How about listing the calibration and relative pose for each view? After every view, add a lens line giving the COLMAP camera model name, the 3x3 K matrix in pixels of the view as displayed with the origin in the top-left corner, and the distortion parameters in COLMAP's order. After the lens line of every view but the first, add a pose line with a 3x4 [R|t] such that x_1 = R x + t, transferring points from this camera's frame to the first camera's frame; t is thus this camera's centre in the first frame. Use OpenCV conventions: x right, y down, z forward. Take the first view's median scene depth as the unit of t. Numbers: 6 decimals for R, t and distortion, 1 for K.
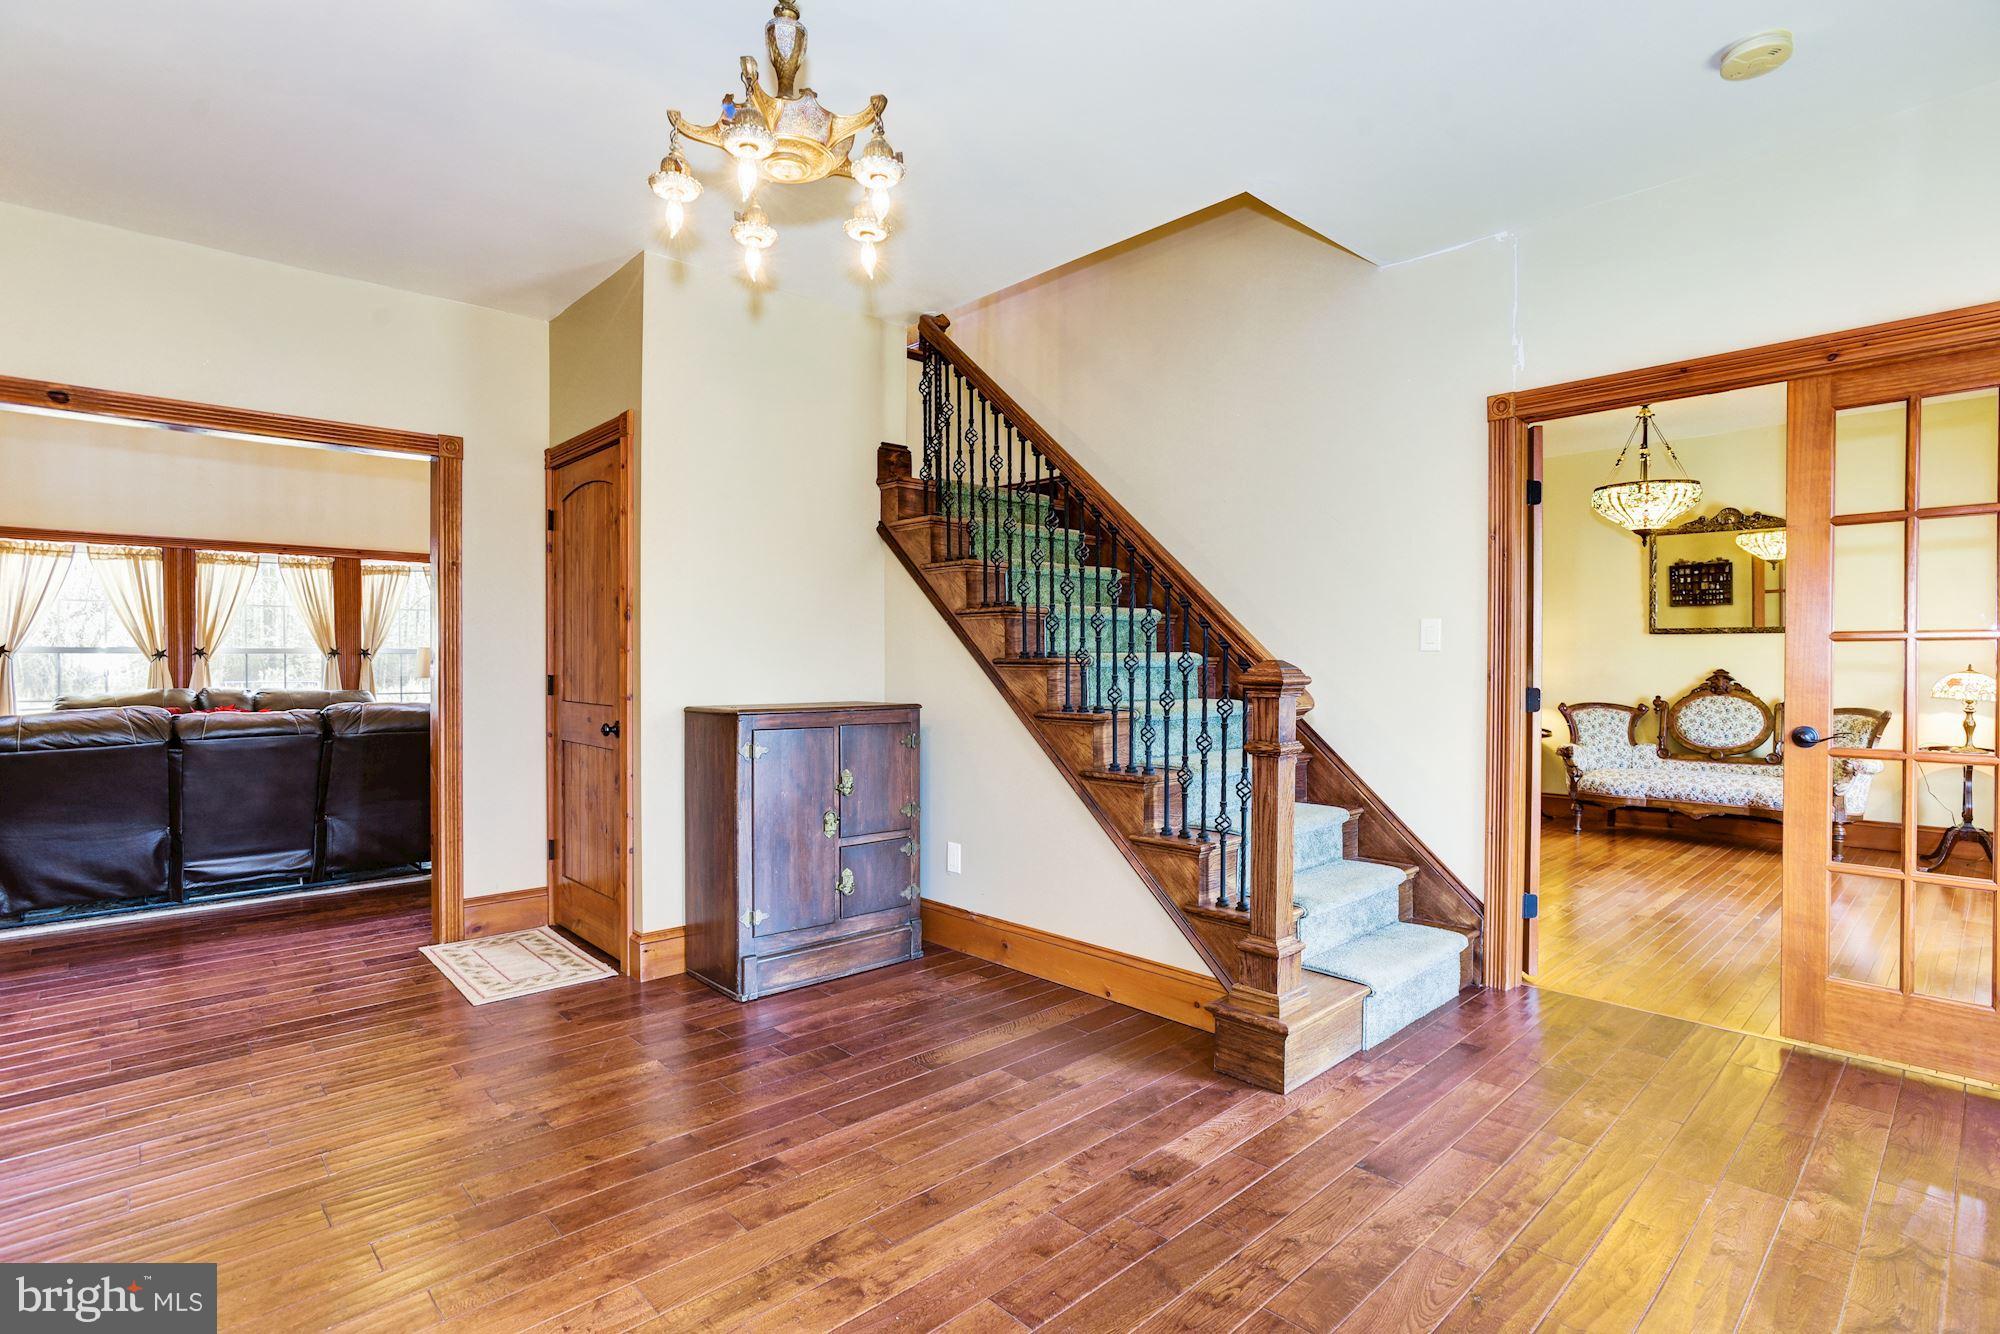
lens RADIAL K [[986.8, 0, 987.1], [0, 986.8, 668.2], [0, 0, 1]] dist [-0.066968, 0.035335]
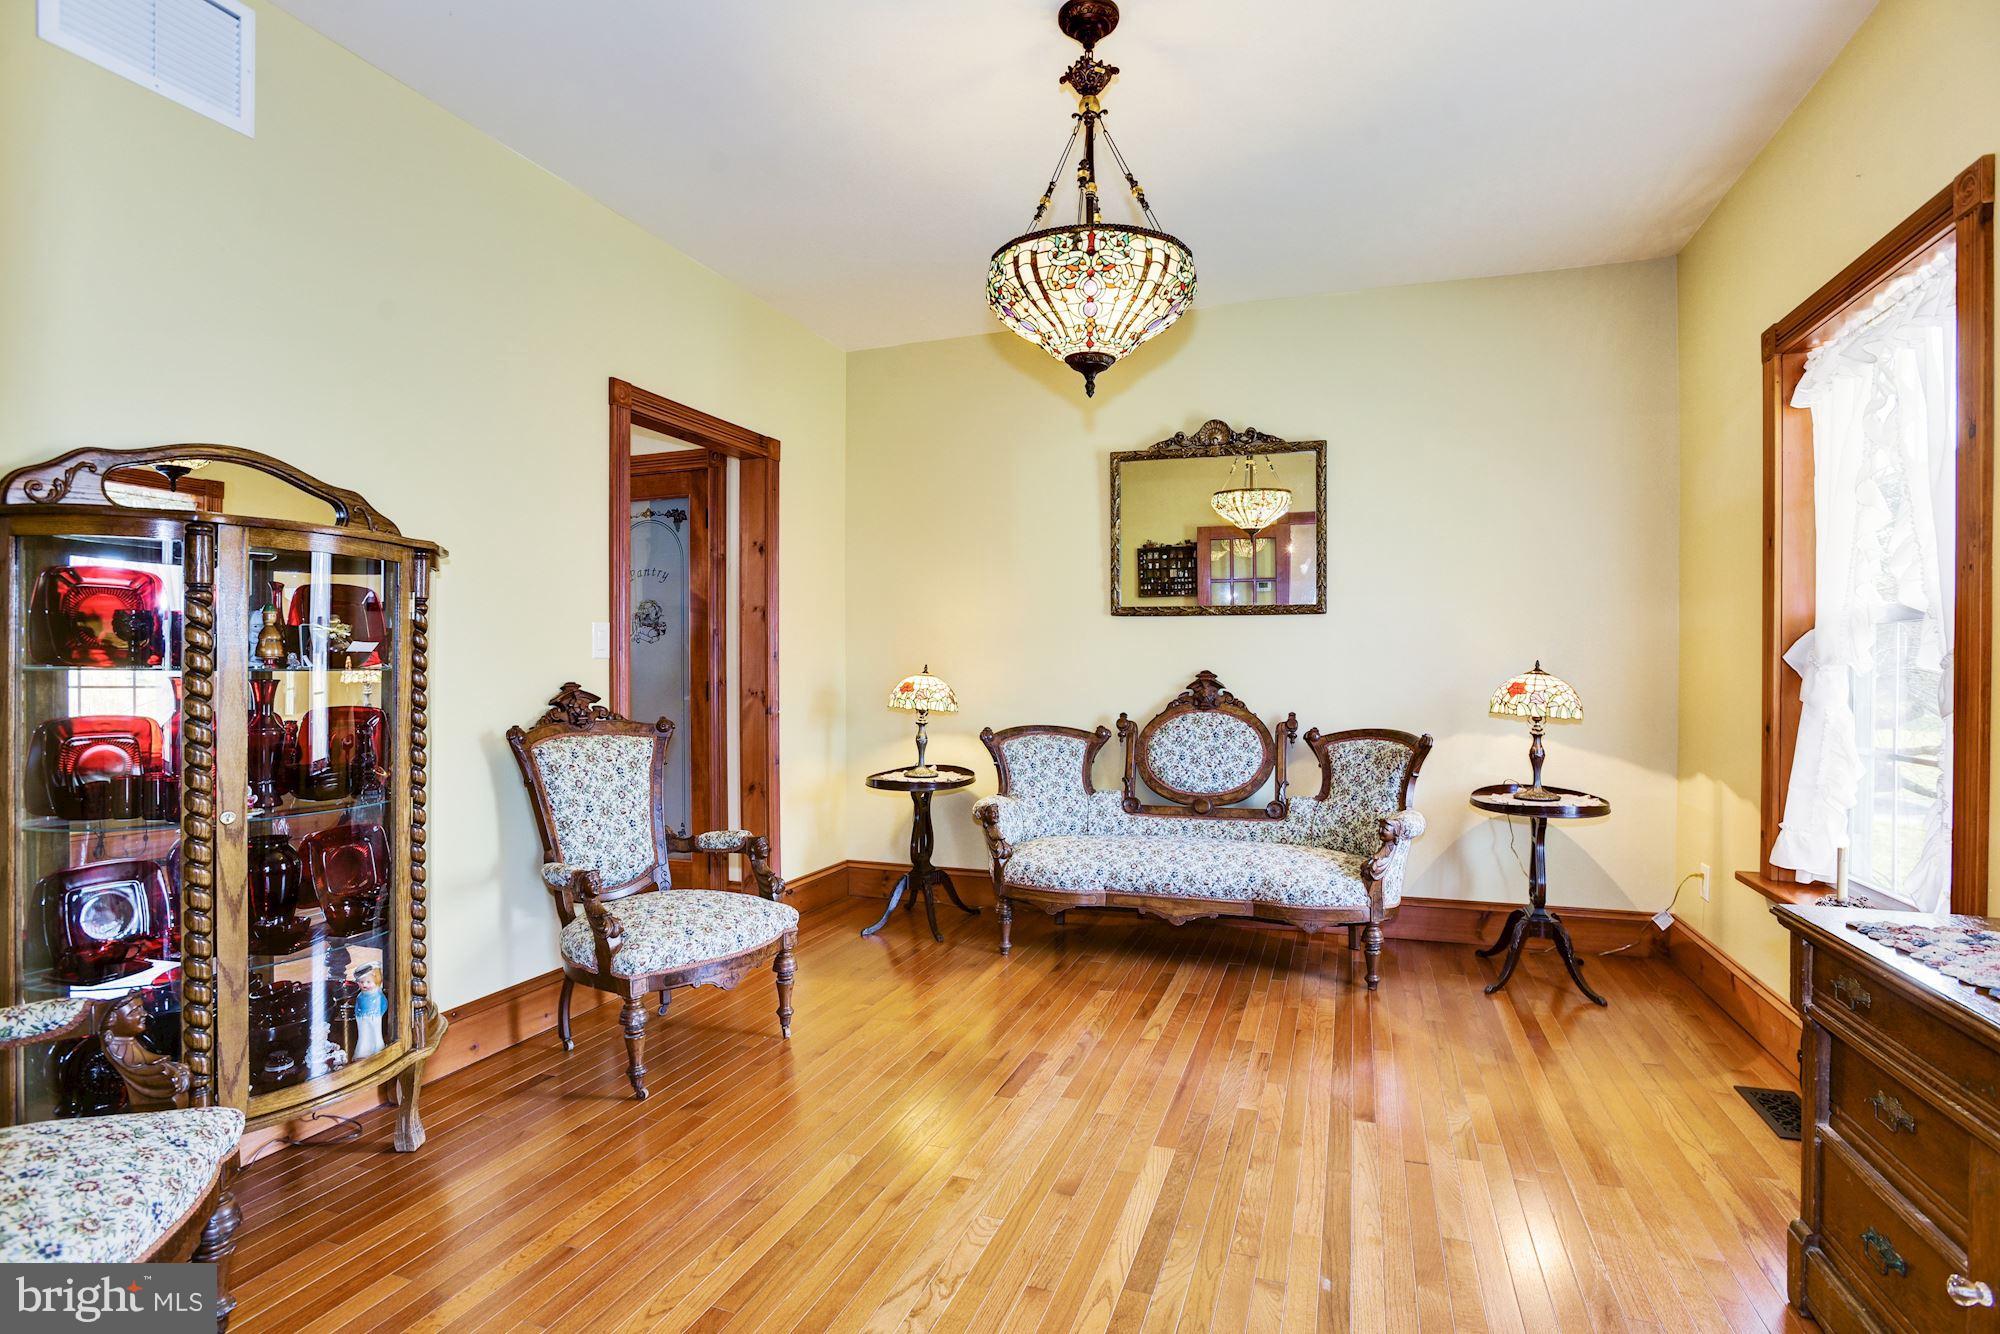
lens RADIAL K [[986.2, 0, 1005.9], [0, 986.2, 670.4], [0, 0, 1]] dist [-0.077101, 0.034261]
pose [[0.885516, -0.003591, 0.464595, 0.347233], [0.005472, 0.999981, -0.002700, 0.001993], [-0.464576, 0.004934, 0.885519, 0.489710]]
